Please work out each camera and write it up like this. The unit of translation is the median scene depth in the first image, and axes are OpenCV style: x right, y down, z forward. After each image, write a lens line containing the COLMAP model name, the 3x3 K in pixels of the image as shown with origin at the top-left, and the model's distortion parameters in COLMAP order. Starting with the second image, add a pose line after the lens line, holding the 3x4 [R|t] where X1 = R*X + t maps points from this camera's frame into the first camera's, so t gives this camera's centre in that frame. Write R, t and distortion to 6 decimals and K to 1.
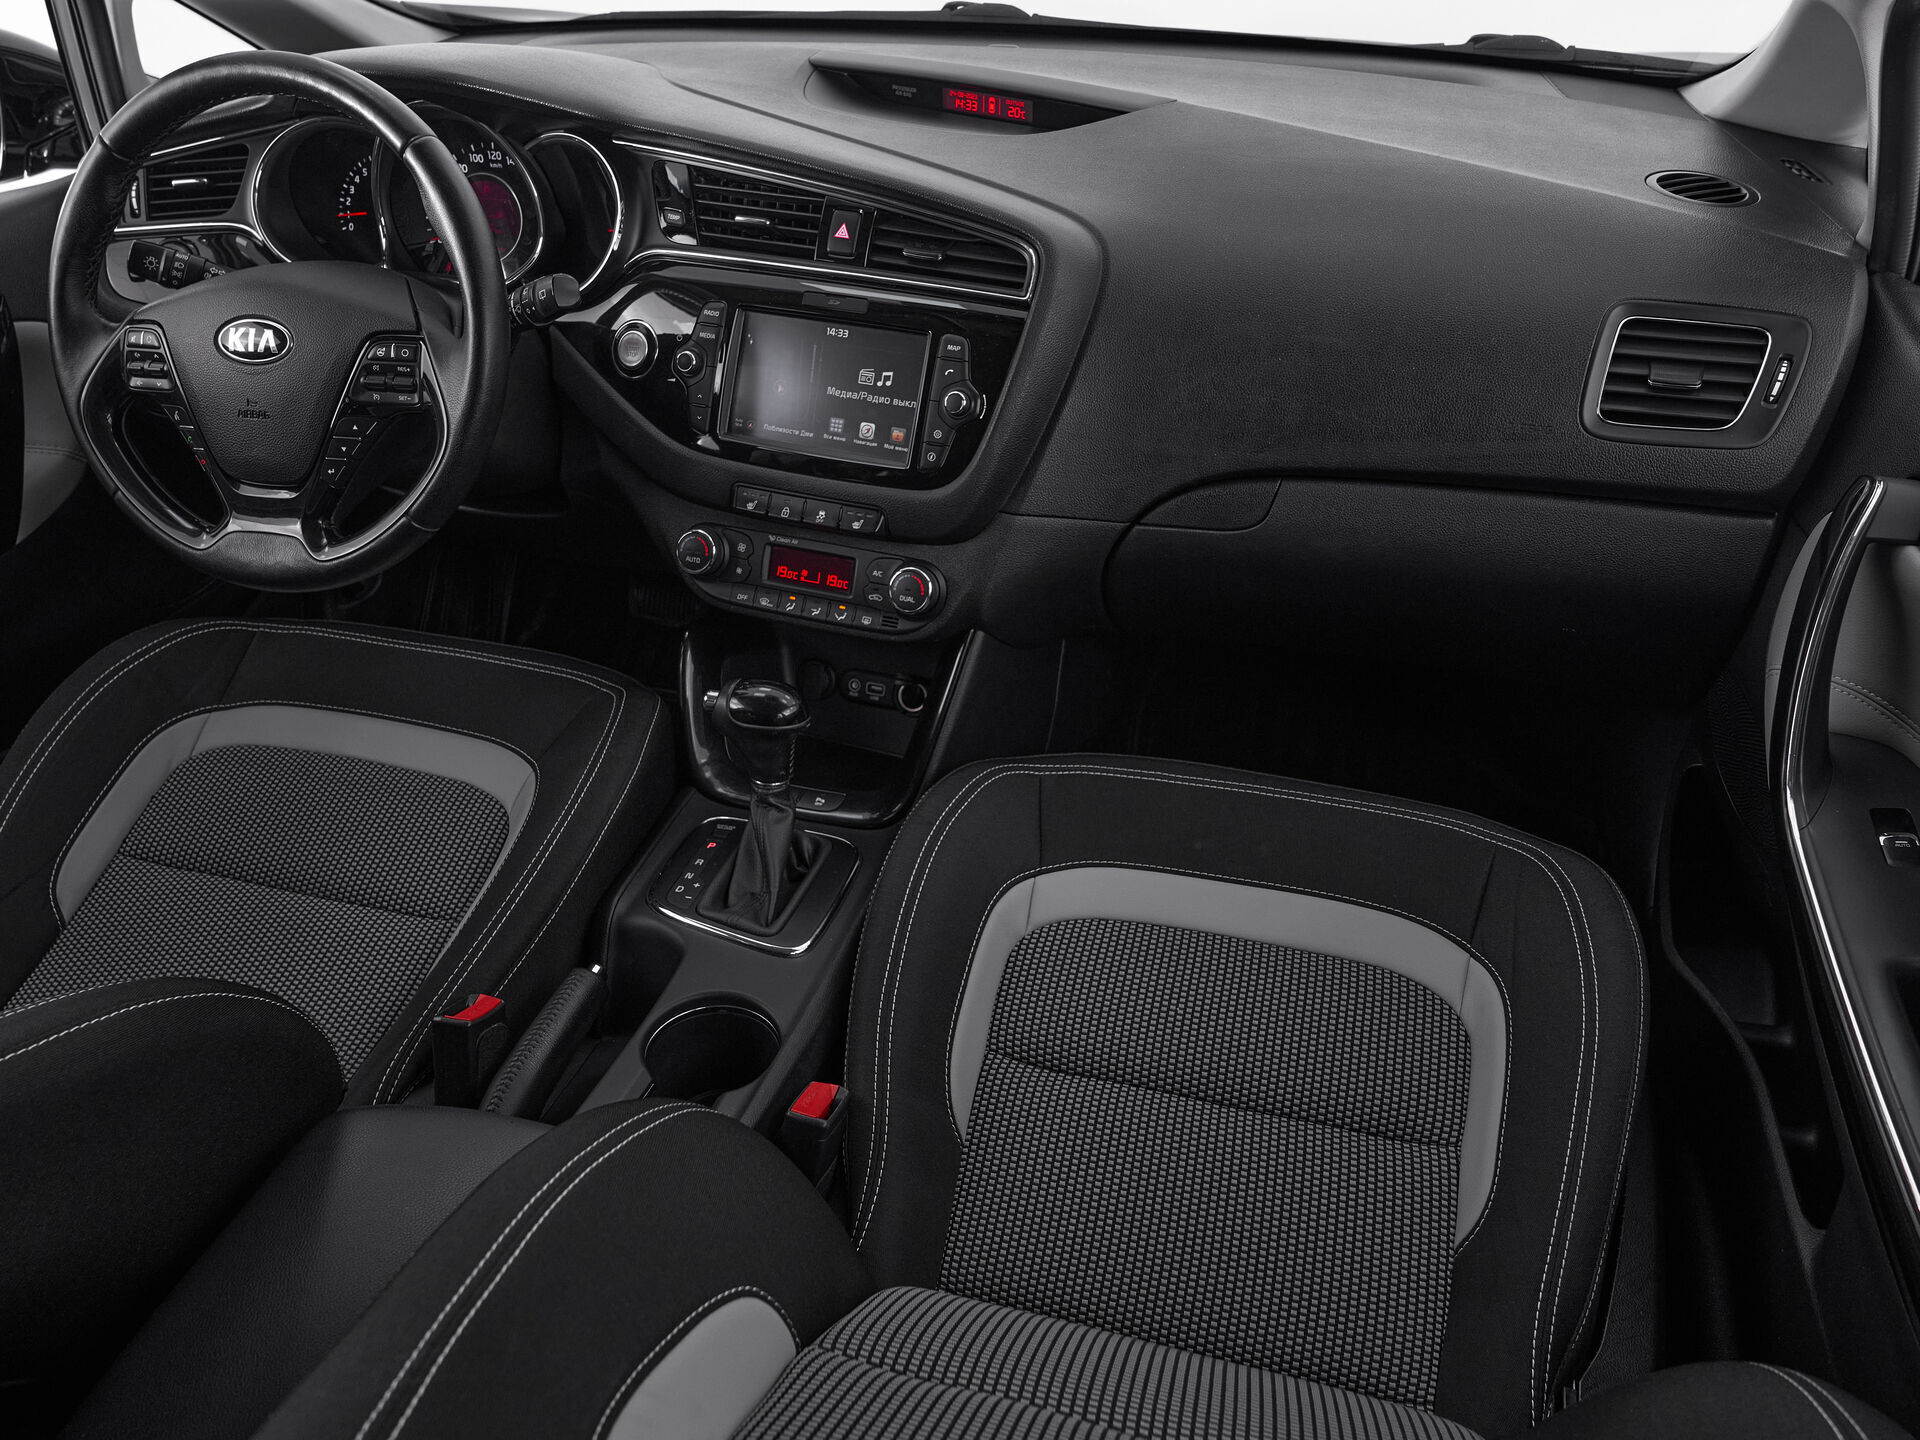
lens RADIAL K [[1454.6, 0, 945.2], [0, 1454.6, 715.0], [0, 0, 1]] dist [0.007624, -0.022583]
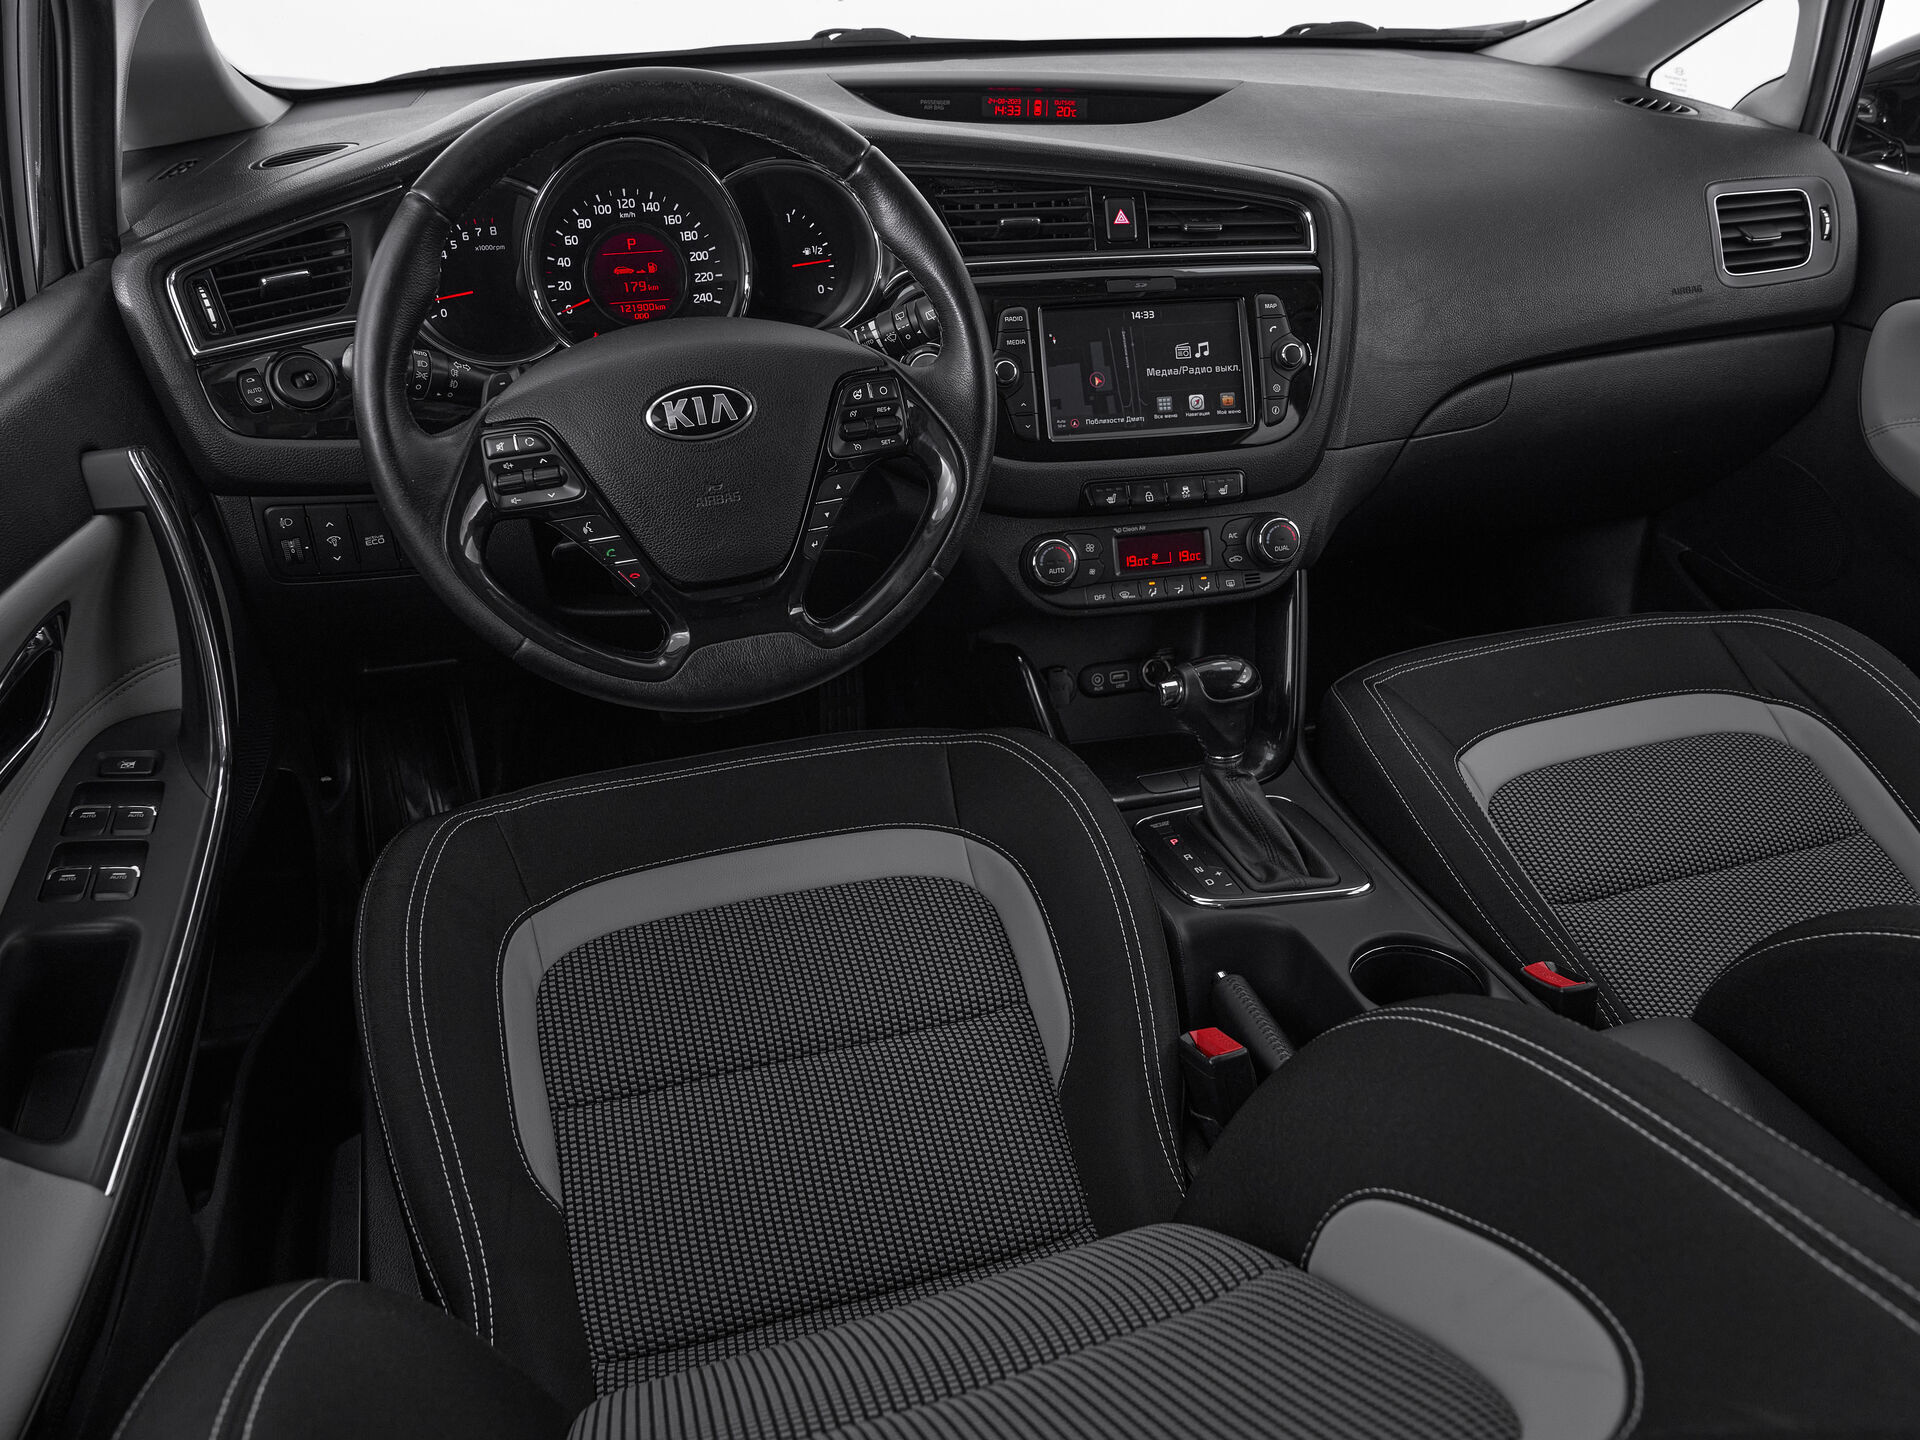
lens RADIAL K [[1454.6, 0, 983.4], [0, 1454.6, 716.1], [0, 0, 1]] dist [0.007624, -0.022583]
pose [[0.826925, -0.282013, 0.486481, -0.743195], [0.305298, 0.951694, 0.032749, -0.064268], [-0.472216, 0.121440, 0.873077, 0.201949]]
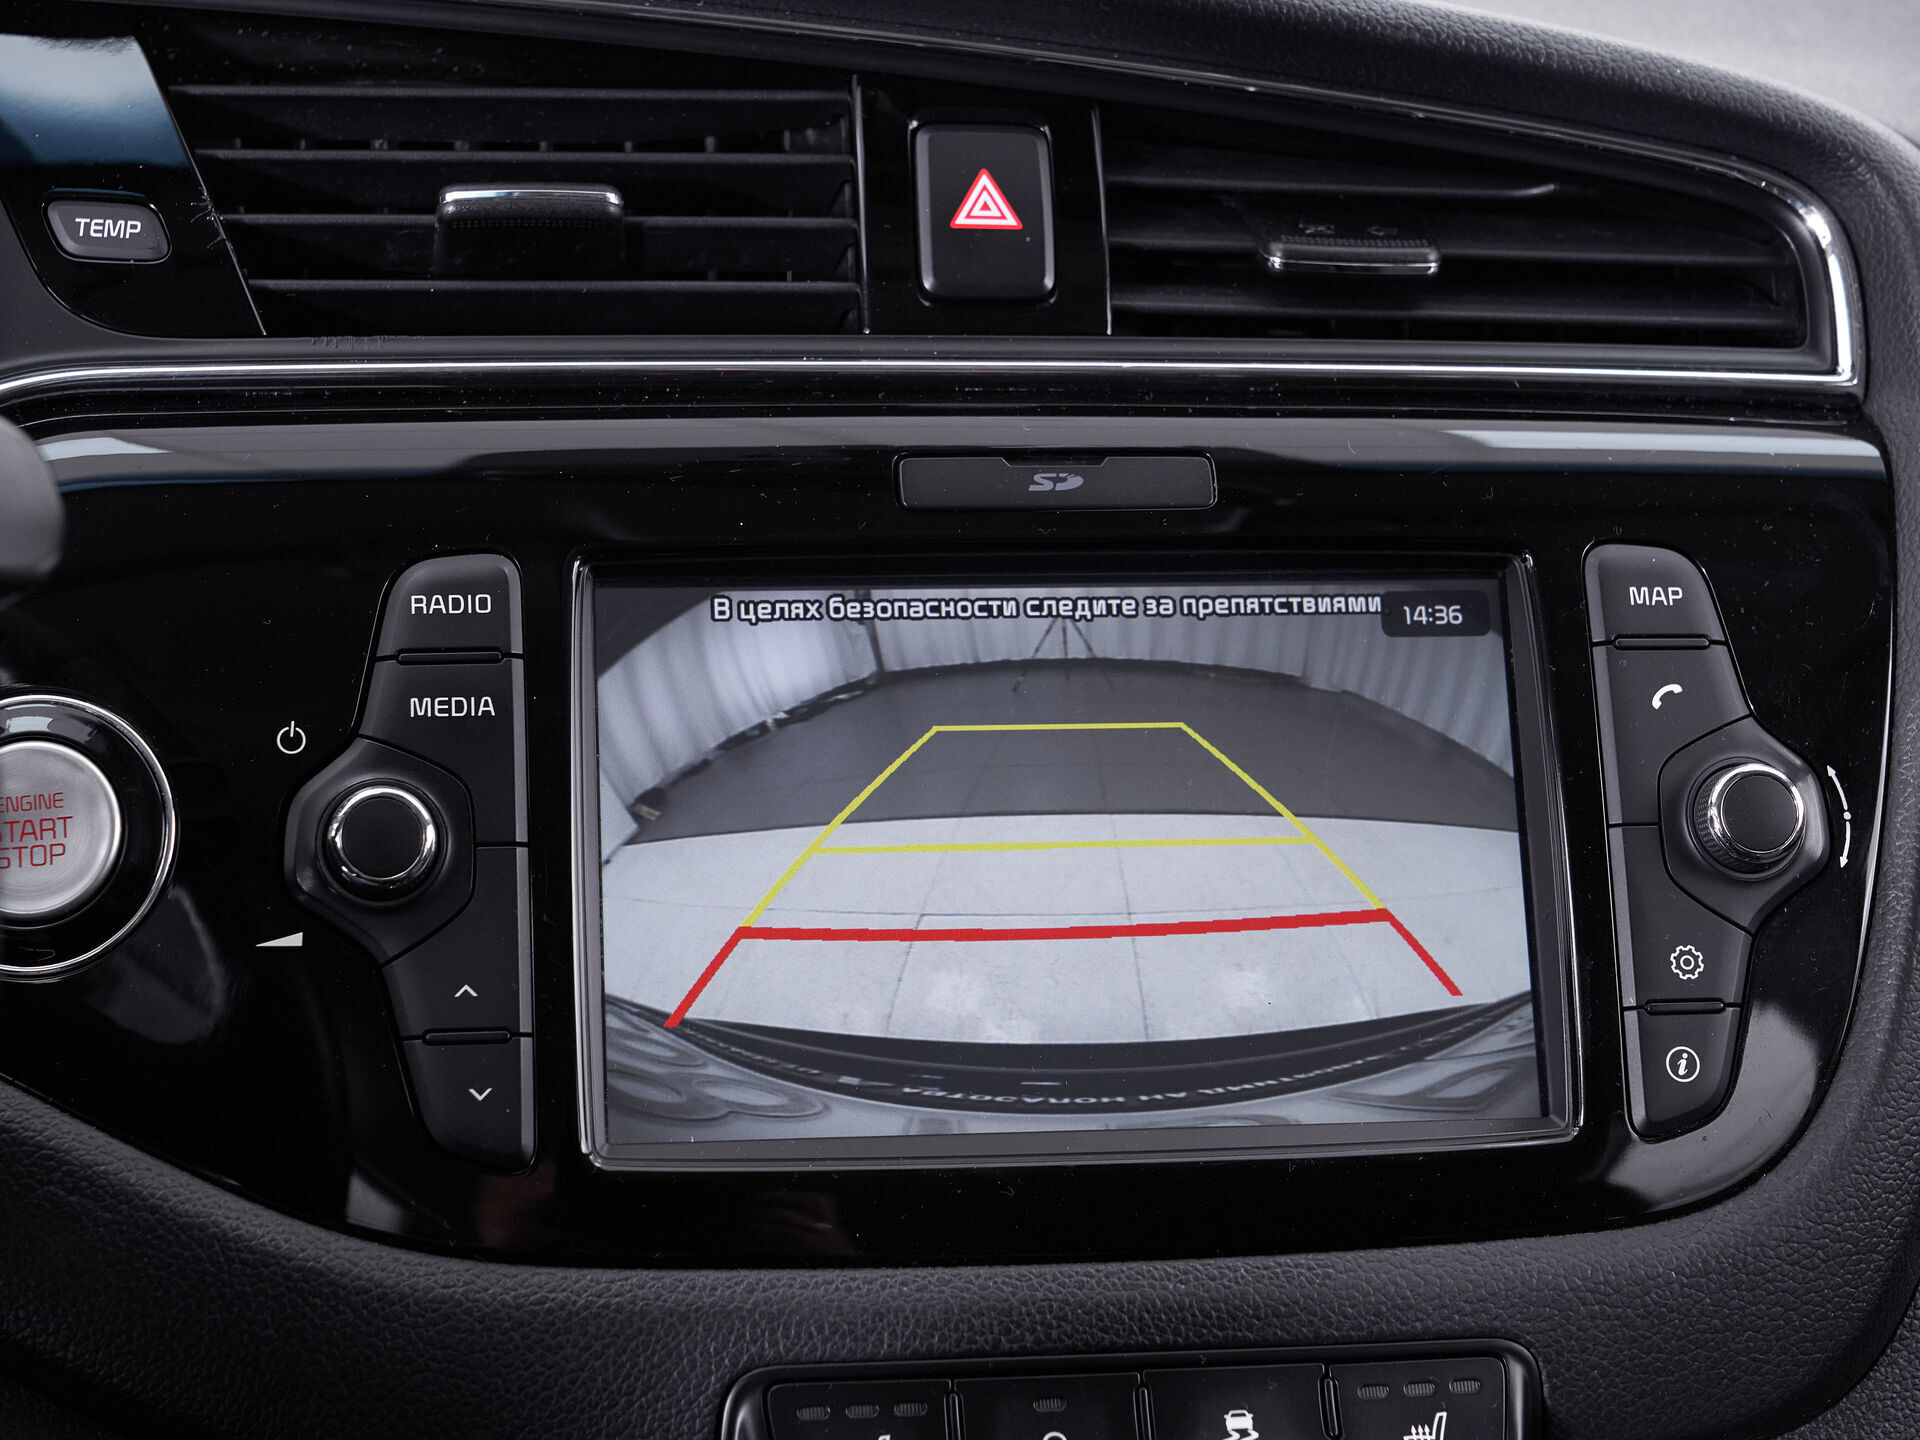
lens RADIAL K [[3609.9, 0, 872.9], [0, 3609.9, 709.6], [0, 0, 1]] dist [-0.040989, 0.000000]
pose [[0.870619, -0.105234, 0.480570, -0.370212], [0.253827, 0.932877, -0.255564, -0.115781], [-0.421419, 0.344481, 0.838891, 0.556179]]
